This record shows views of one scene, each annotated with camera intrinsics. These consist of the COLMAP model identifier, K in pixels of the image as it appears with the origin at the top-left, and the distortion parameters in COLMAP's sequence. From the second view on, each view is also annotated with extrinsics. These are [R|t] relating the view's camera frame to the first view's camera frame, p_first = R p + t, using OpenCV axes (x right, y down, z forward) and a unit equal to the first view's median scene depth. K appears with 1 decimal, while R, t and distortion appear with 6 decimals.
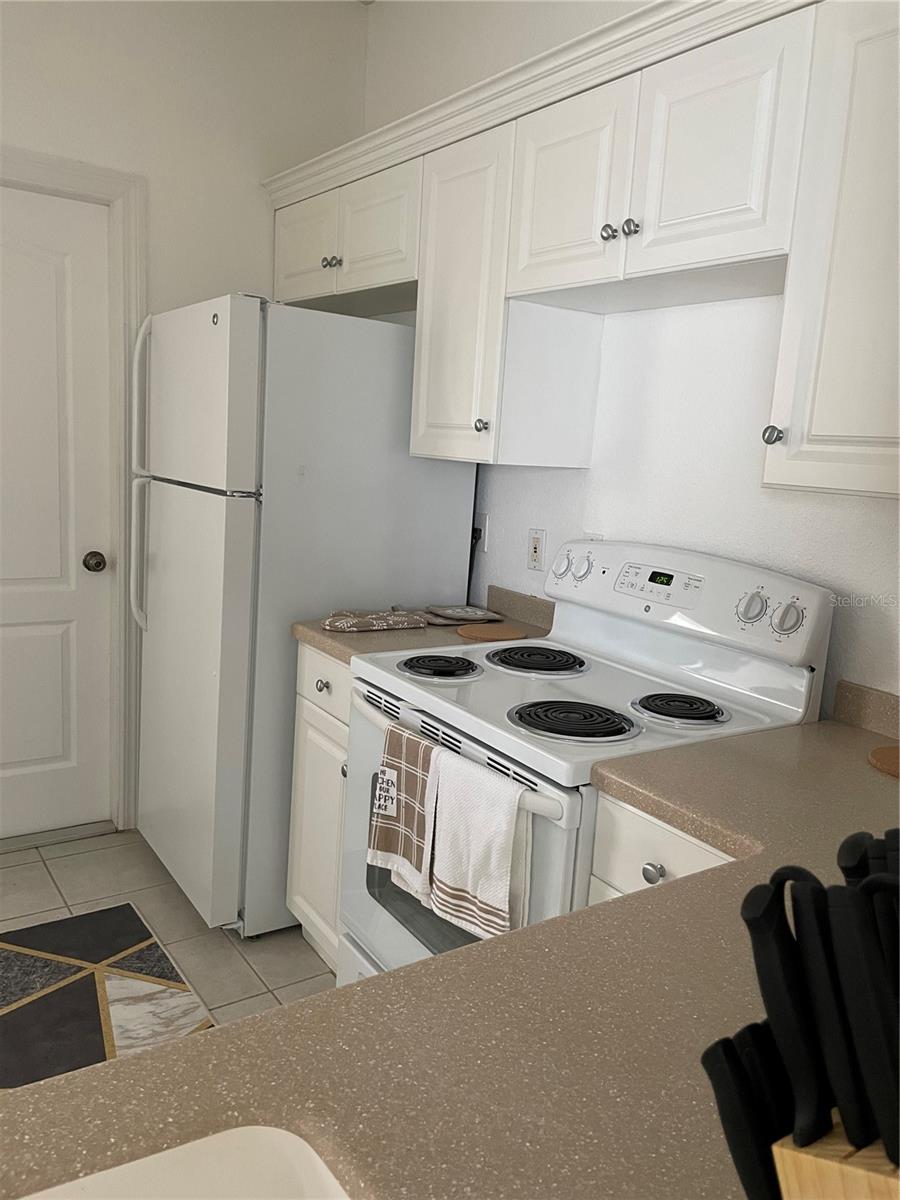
lens RADIAL K [[909.1, 0, 450.0], [0, 909.1, 600.0], [0, 0, 1]] dist [0.099712, -0.138491]
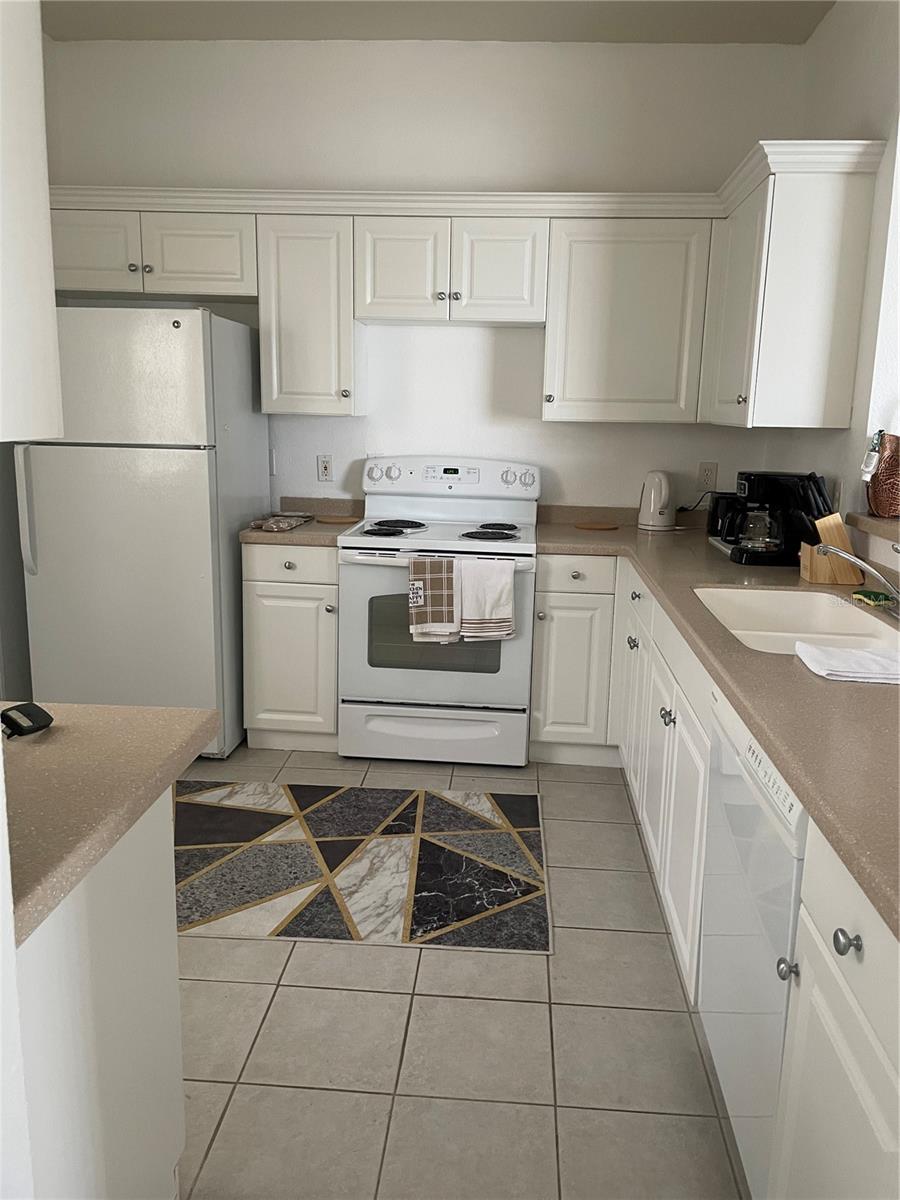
lens RADIAL K [[909.1, 0, 450.0], [0, 909.1, 600.0], [0, 0, 1]] dist [0.099712, -0.138491]
pose [[0.620972, -0.210171, 0.755130, -1.469487], [0.148294, 0.977484, 0.150110, -0.053071], [-0.769677, 0.018767, 0.638158, -0.270038]]
